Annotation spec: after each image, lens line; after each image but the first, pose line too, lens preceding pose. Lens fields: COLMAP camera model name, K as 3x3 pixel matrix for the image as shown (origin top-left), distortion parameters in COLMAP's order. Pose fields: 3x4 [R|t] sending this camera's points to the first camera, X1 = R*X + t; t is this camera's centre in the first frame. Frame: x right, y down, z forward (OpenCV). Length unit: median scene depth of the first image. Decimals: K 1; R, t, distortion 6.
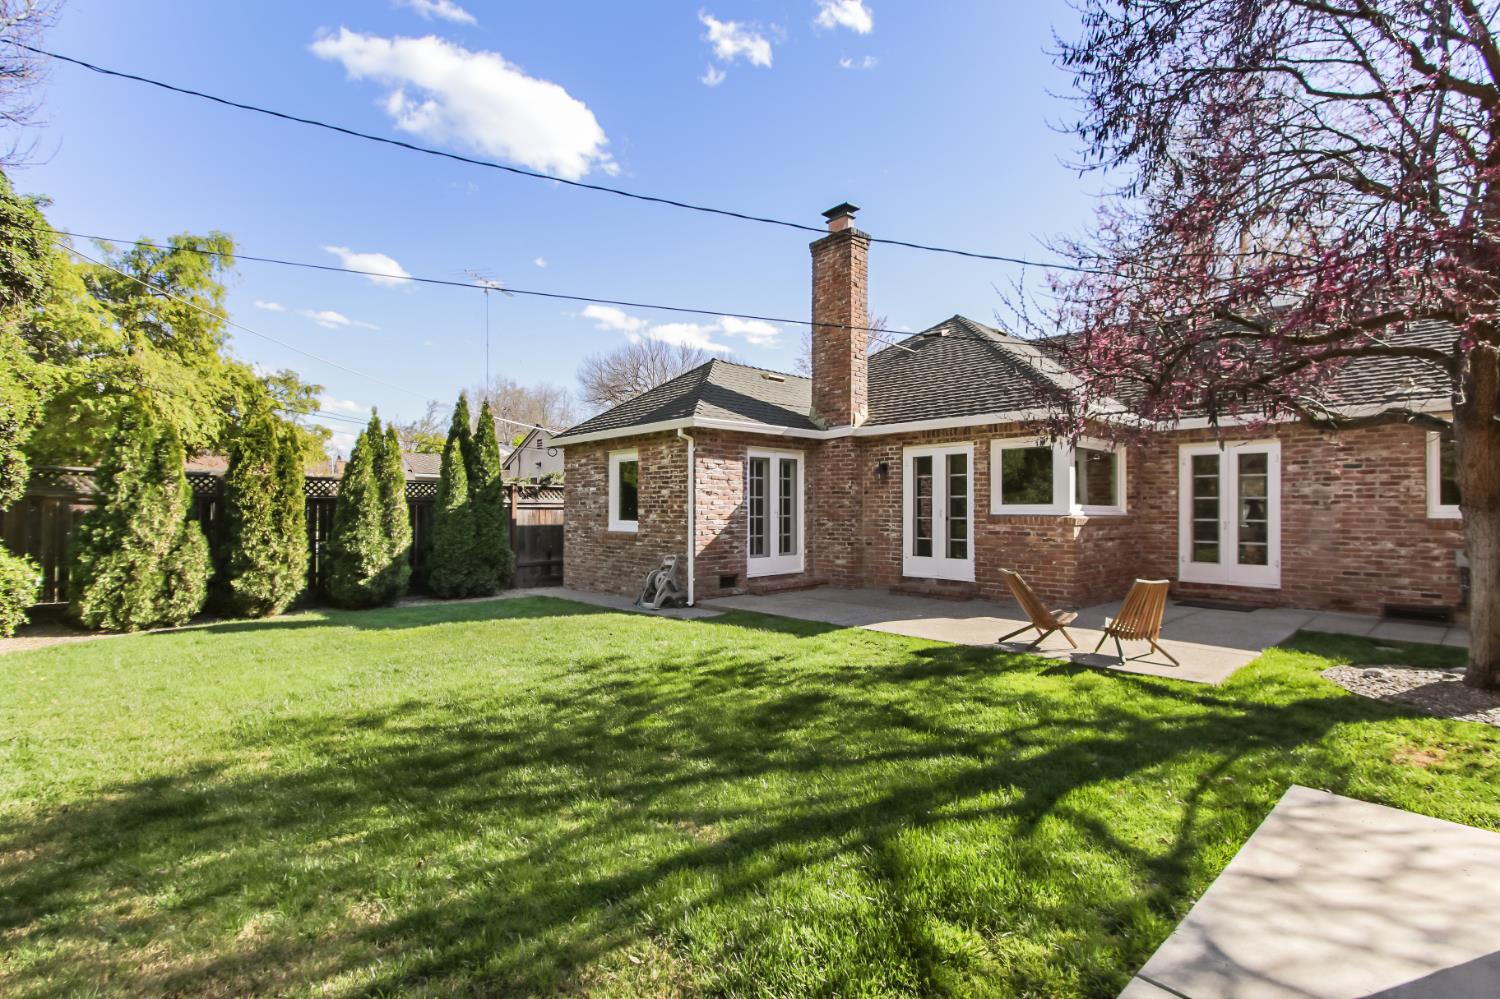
lens RADIAL K [[693.4, 0, 754.3], [0, 693.4, 511.3], [0, 0, 1]] dist [-0.024129, -0.000107]
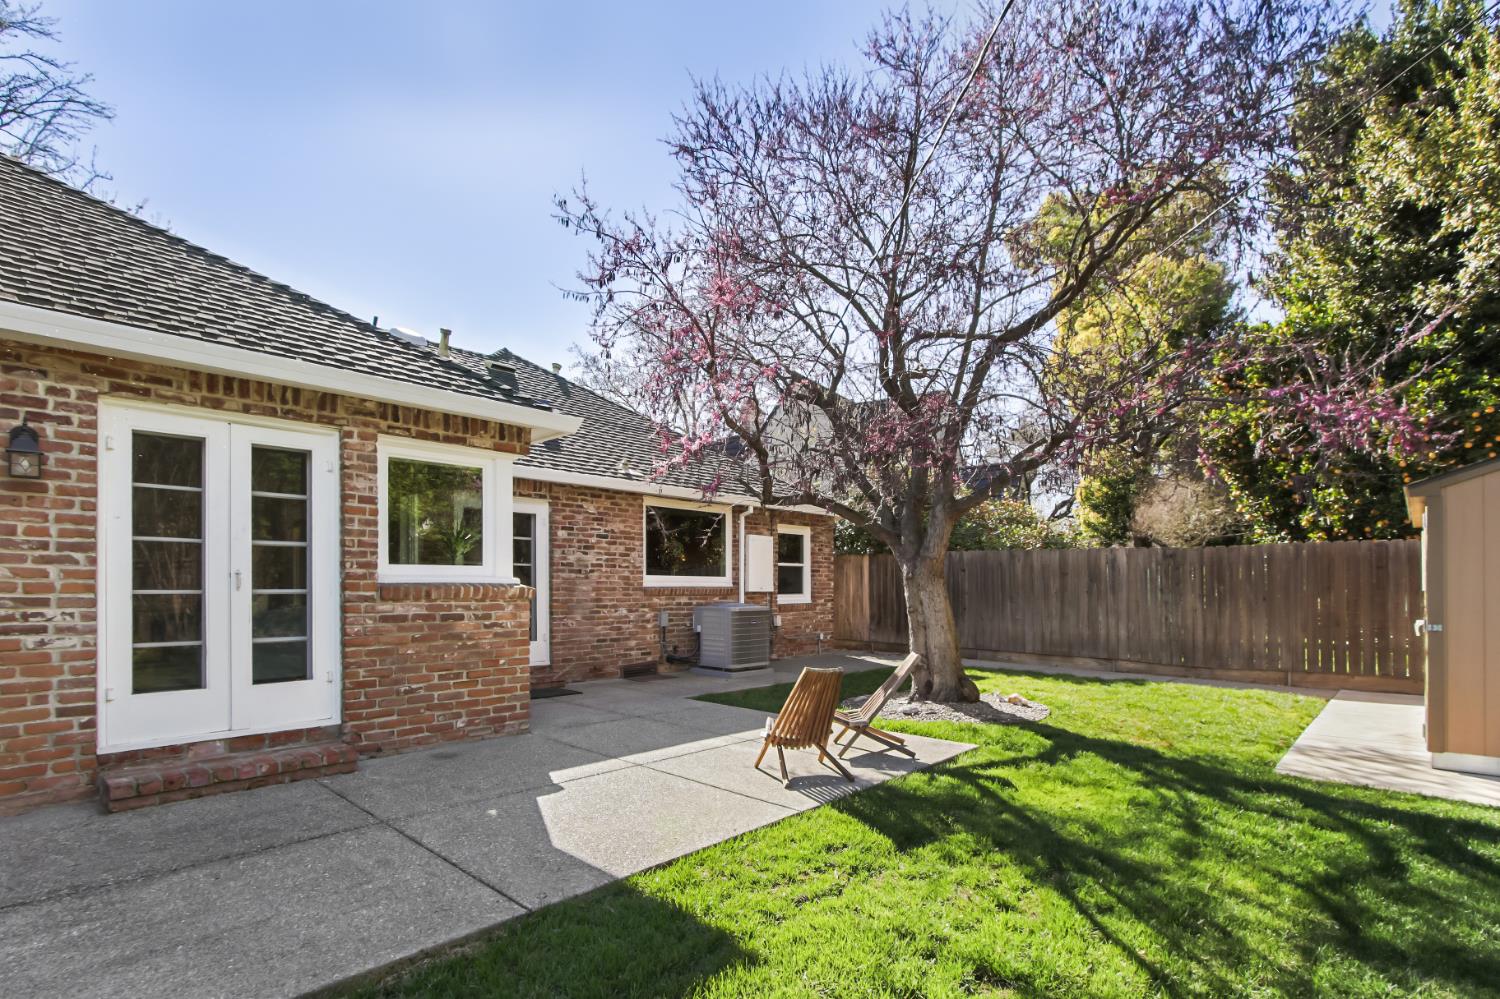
lens RADIAL K [[719.3, 0, 749.8], [0, 719.3, 587.3], [0, 0, 1]] dist [-0.013962, 0.000371]
pose [[-0.082462, -0.003328, 0.996589, -0.205750], [0.001275, 0.999993, 0.003445, 0.006657], [-0.996593, 0.001554, -0.082457, 0.799853]]
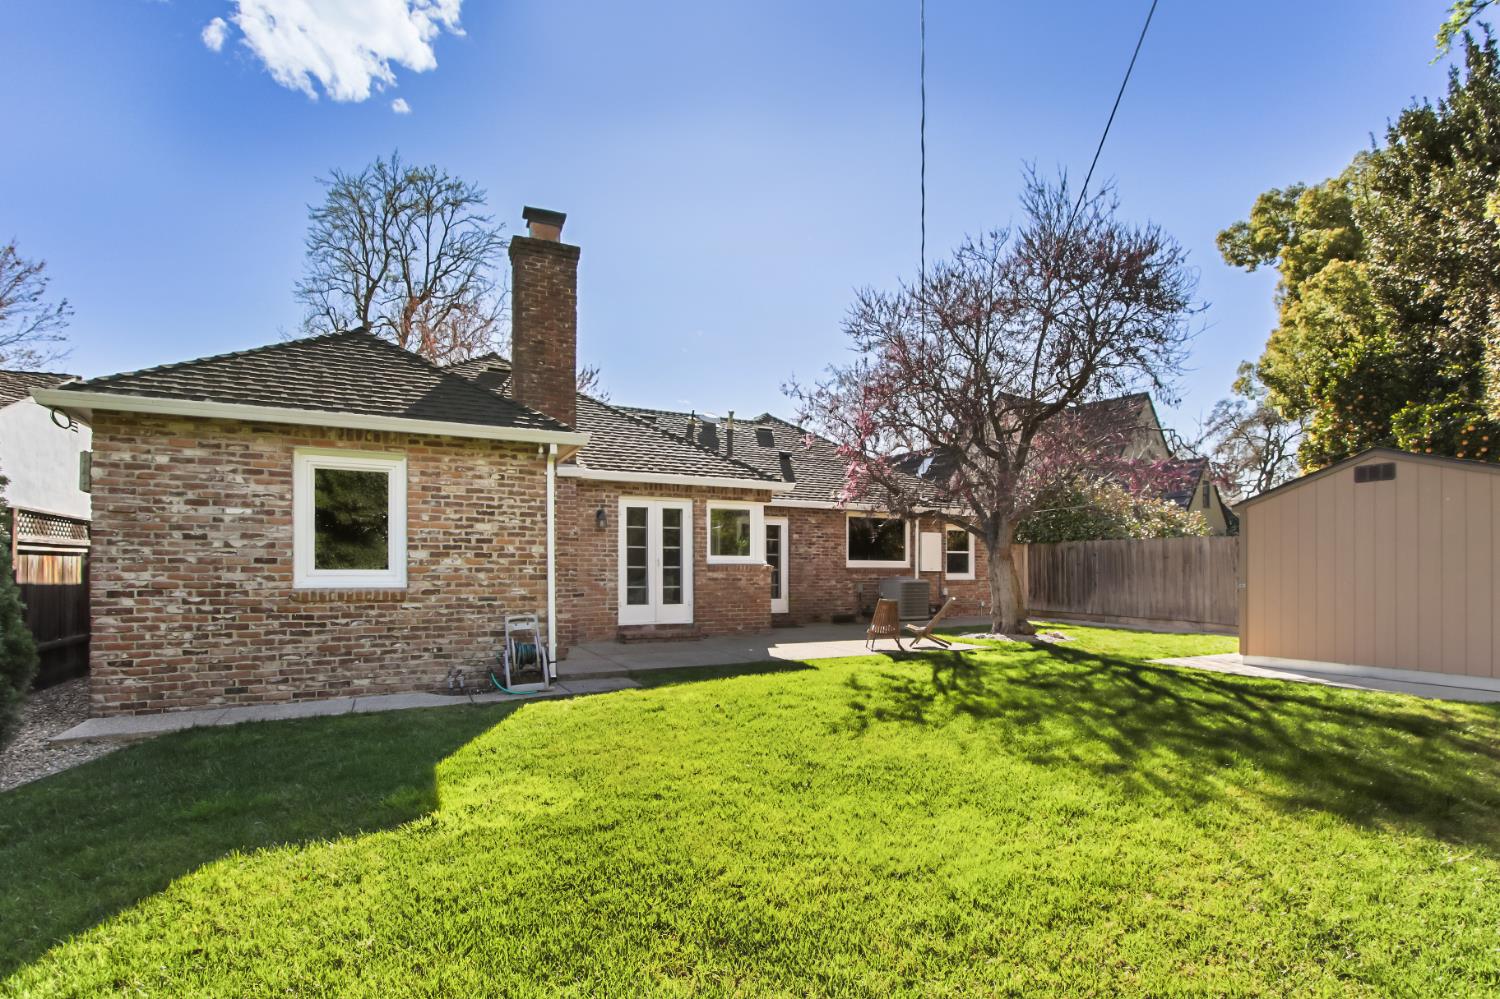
lens RADIAL K [[719.3, 0, 749.8], [0, 719.3, 587.3], [0, 0, 1]] dist [-0.013962, 0.000371]
pose [[0.284084, -0.020460, 0.958581, -0.830407], [0.003105, 0.999787, 0.020419, 0.020674], [-0.958794, -0.002824, 0.284087, 0.605264]]
